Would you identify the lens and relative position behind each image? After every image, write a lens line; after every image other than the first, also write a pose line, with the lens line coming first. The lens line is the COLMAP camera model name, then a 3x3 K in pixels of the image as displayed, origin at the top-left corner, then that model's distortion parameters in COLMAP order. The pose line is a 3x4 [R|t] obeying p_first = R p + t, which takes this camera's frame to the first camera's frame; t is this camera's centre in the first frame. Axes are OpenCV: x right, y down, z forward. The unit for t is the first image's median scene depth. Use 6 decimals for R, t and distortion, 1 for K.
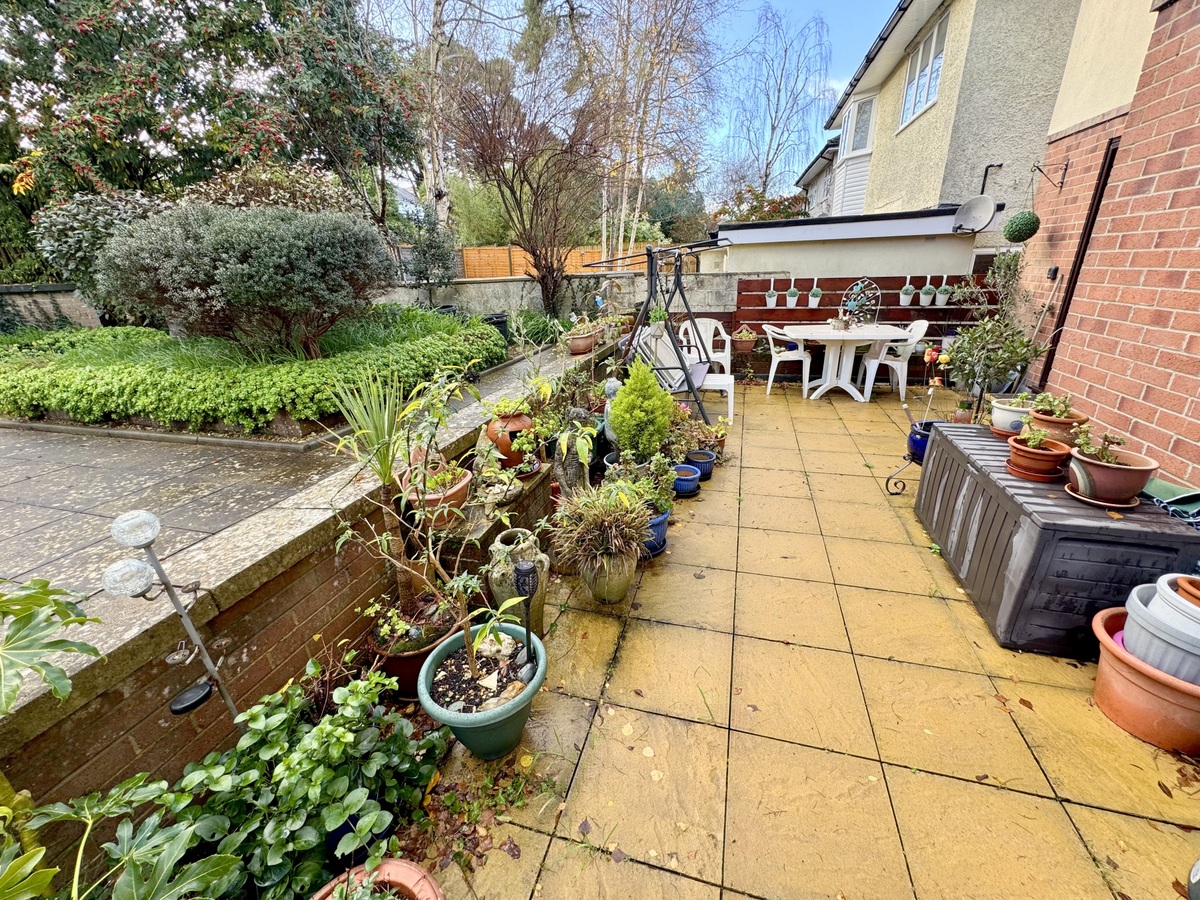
lens RADIAL K [[477.2, 0, 600.3], [0, 477.2, 451.2], [0, 0, 1]] dist [-0.003985, 0.000351]
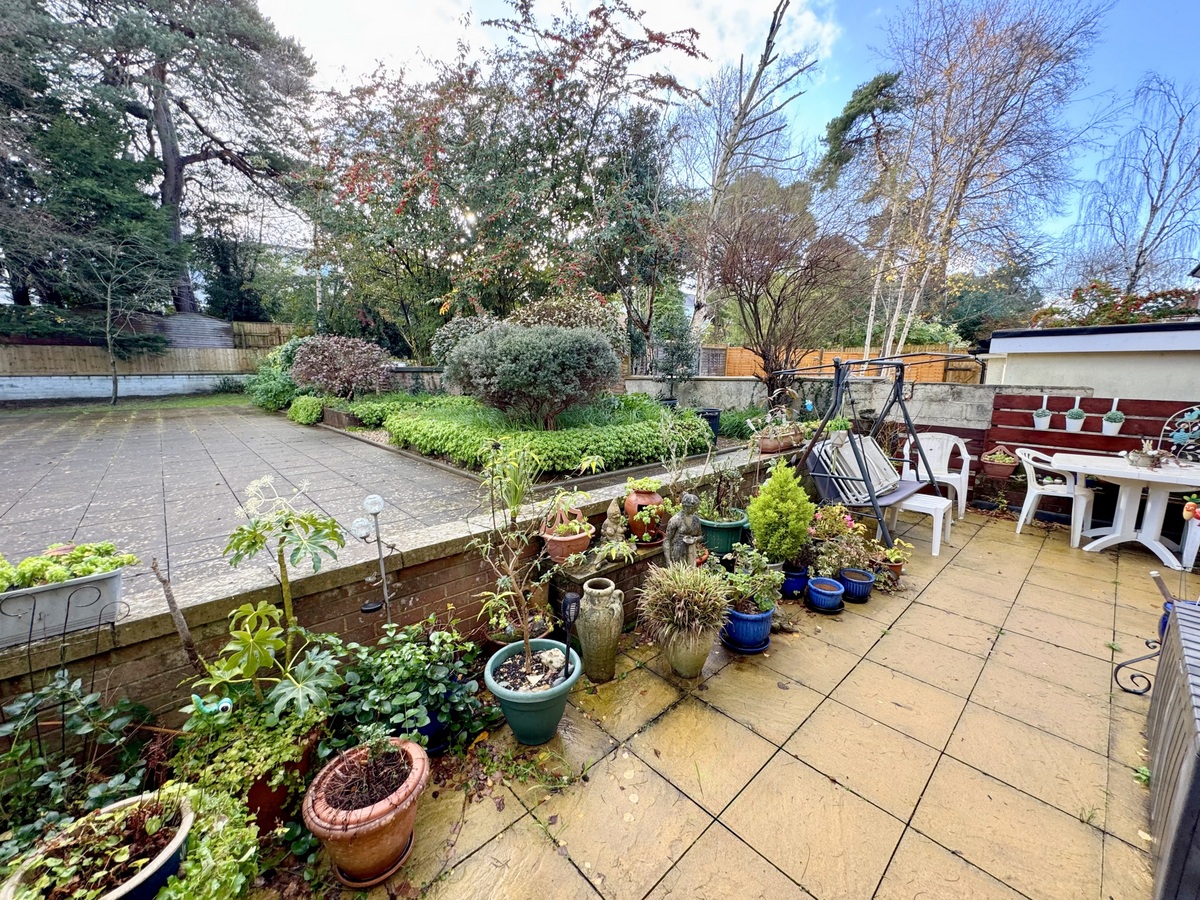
lens RADIAL K [[477.2, 0, 600.6], [0, 477.2, 452.5], [0, 0, 1]] dist [-0.003985, 0.000351]
pose [[0.854984, 0.127361, -0.502773, 0.208738], [-0.216299, 0.968617, -0.122457, -0.000045], [0.471398, 0.213448, 0.855701, -0.070206]]
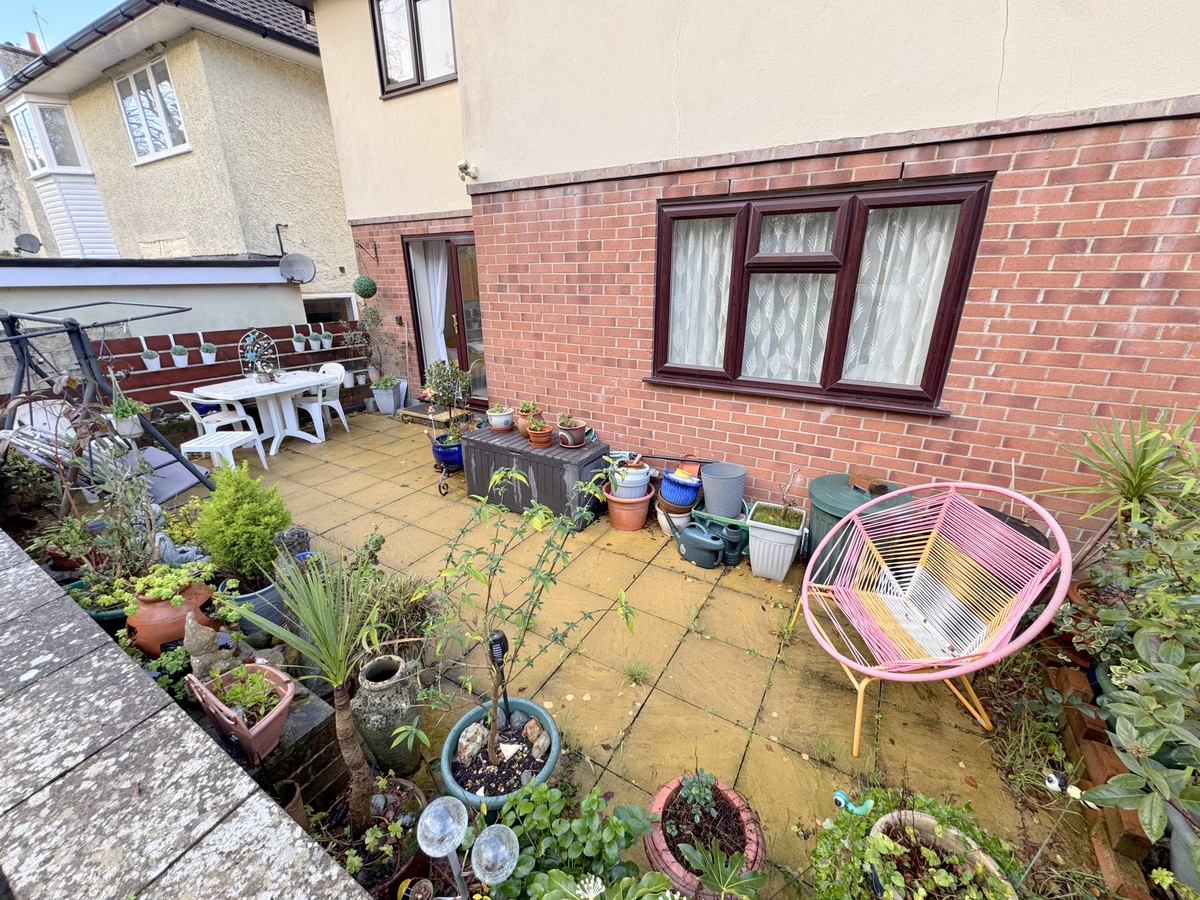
lens RADIAL K [[477.2, 0, 600.6], [0, 477.2, 451.0], [0, 0, 1]] dist [-0.003985, 0.000351]
pose [[0.248497, -0.298508, 0.921489, -0.408464], [0.342291, 0.917013, 0.204753, -0.126412], [-0.906138, 0.264537, 0.330051, 0.108521]]
